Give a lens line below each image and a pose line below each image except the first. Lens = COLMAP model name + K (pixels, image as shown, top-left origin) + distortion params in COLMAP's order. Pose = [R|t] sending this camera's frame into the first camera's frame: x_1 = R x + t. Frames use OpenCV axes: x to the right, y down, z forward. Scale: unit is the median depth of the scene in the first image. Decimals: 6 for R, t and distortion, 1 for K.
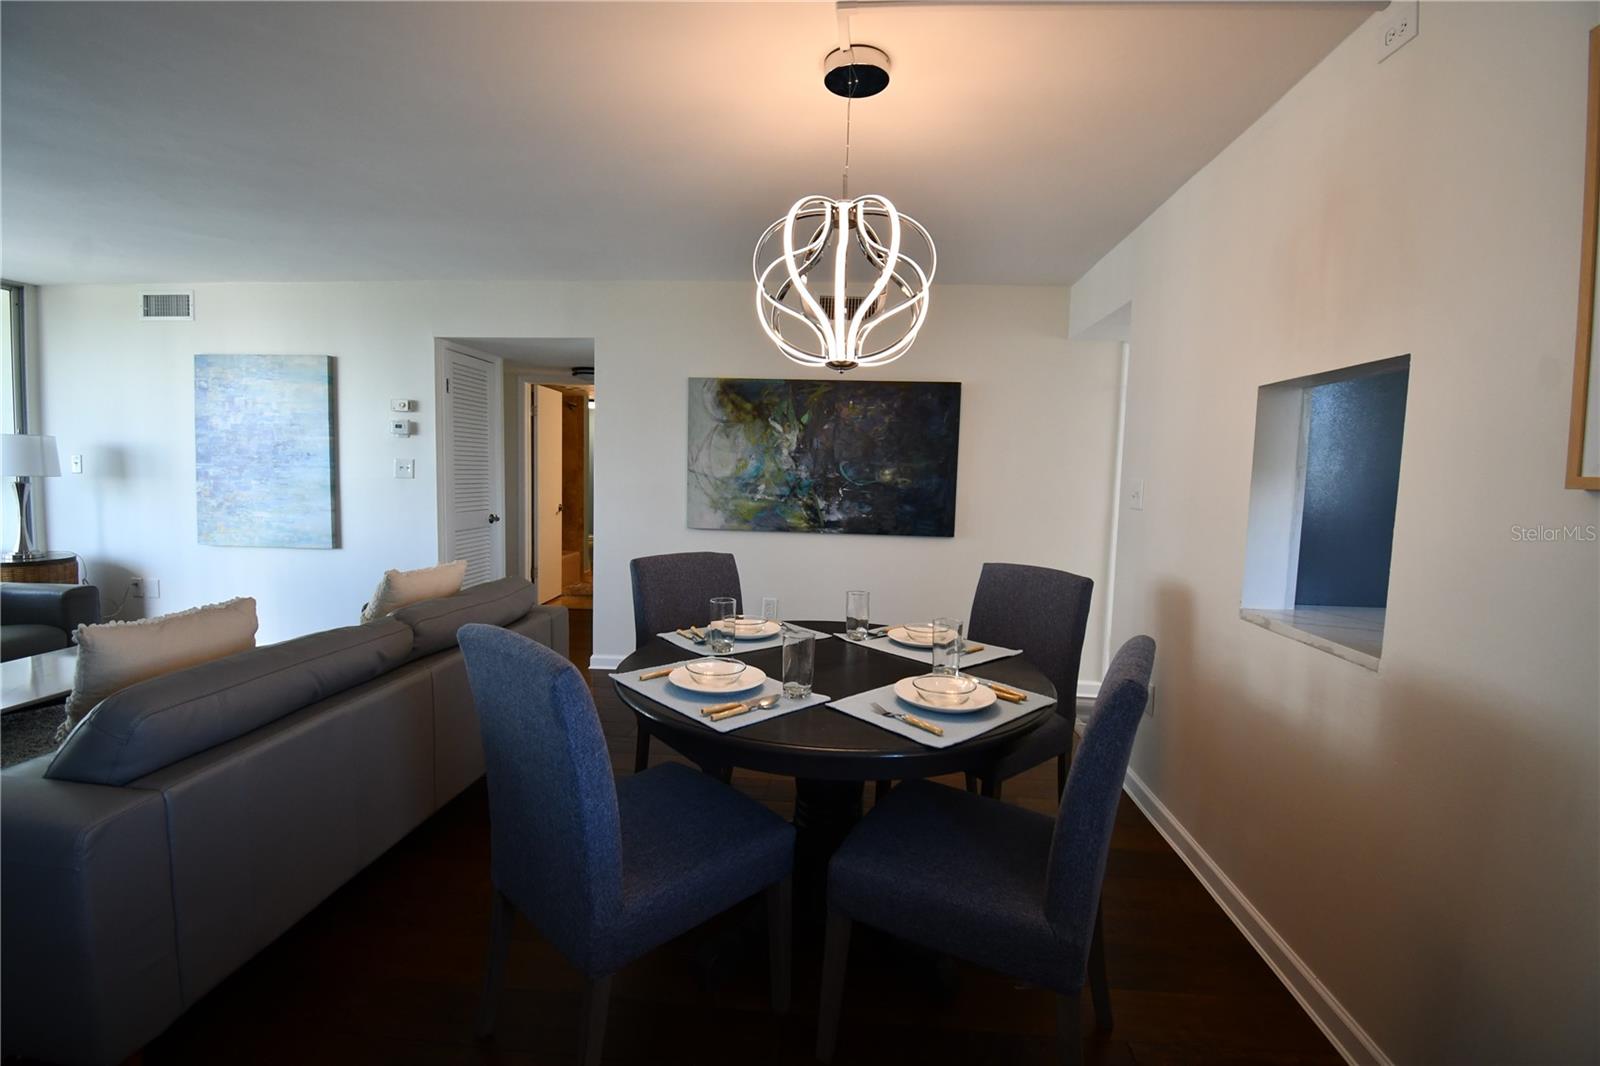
lens RADIAL K [[699.7, 0, 802.6], [0, 699.7, 529.8], [0, 0, 1]] dist [0.002257, -0.015197]
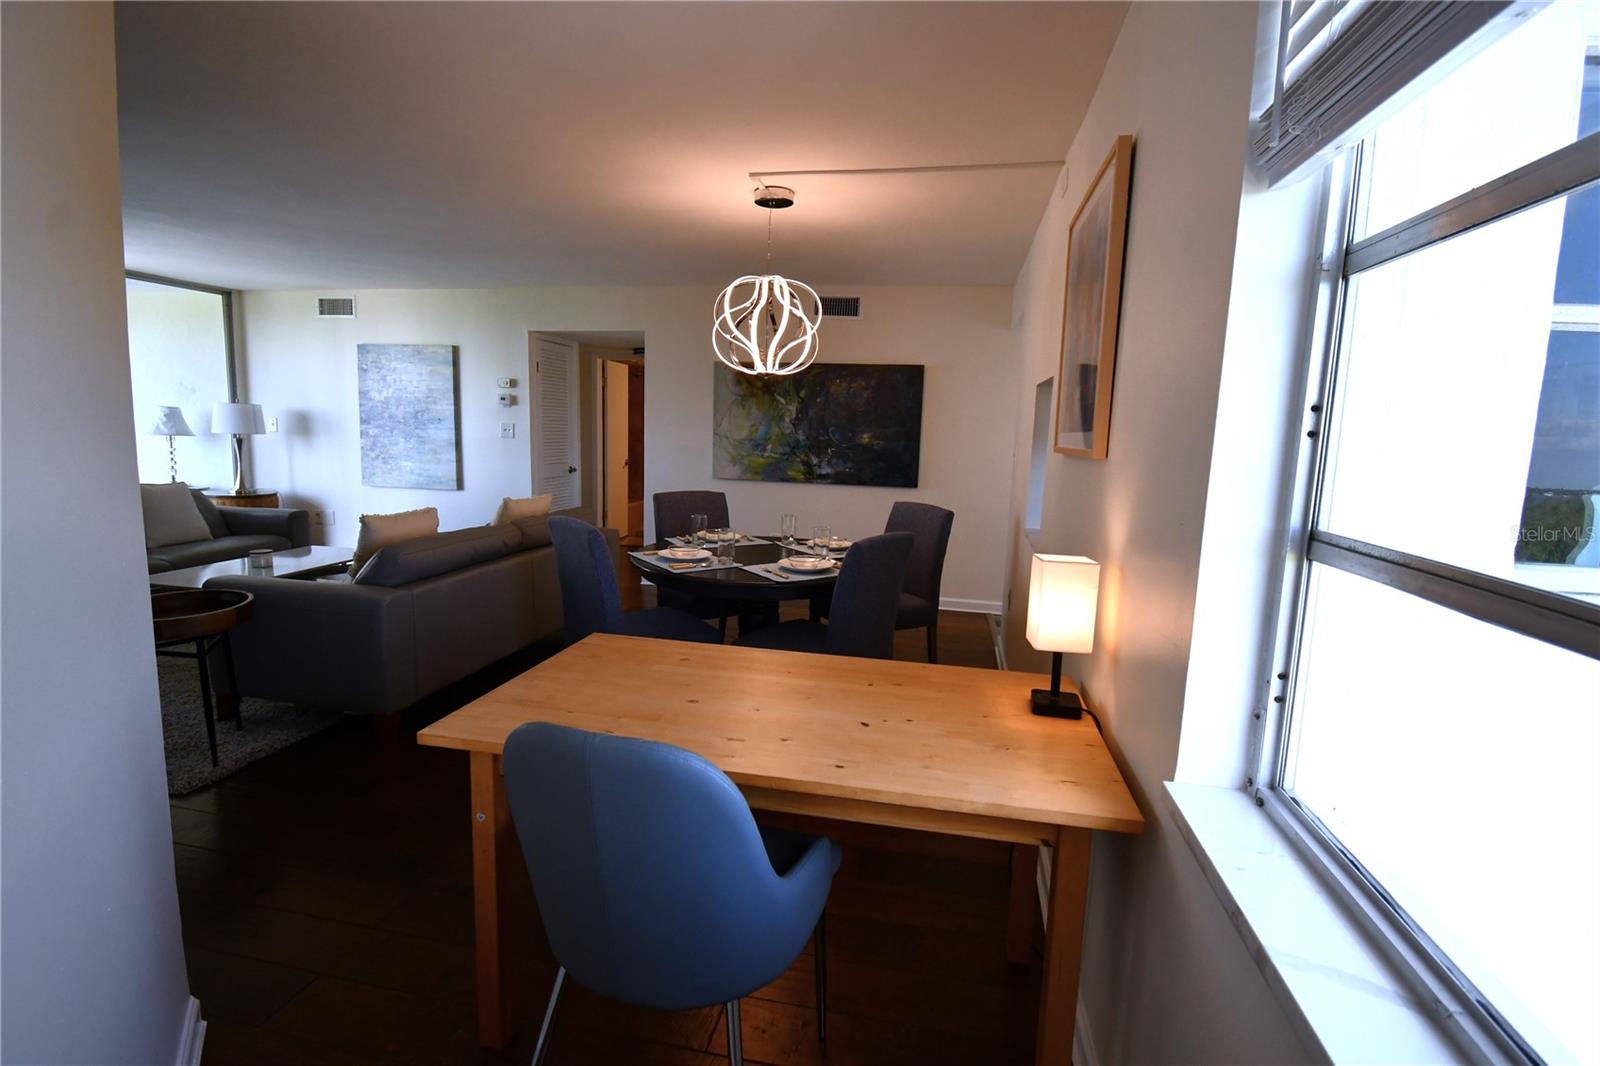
lens RADIAL K [[697.8, 0, 789.9], [0, 697.8, 527.7], [0, 0, 1]] dist [0.000811, -0.000320]
pose [[0.992649, 0.022581, -0.118904, 0.135782], [-0.015994, 0.998299, 0.056059, 0.015005], [0.119968, -0.053746, 0.991322, -0.281022]]
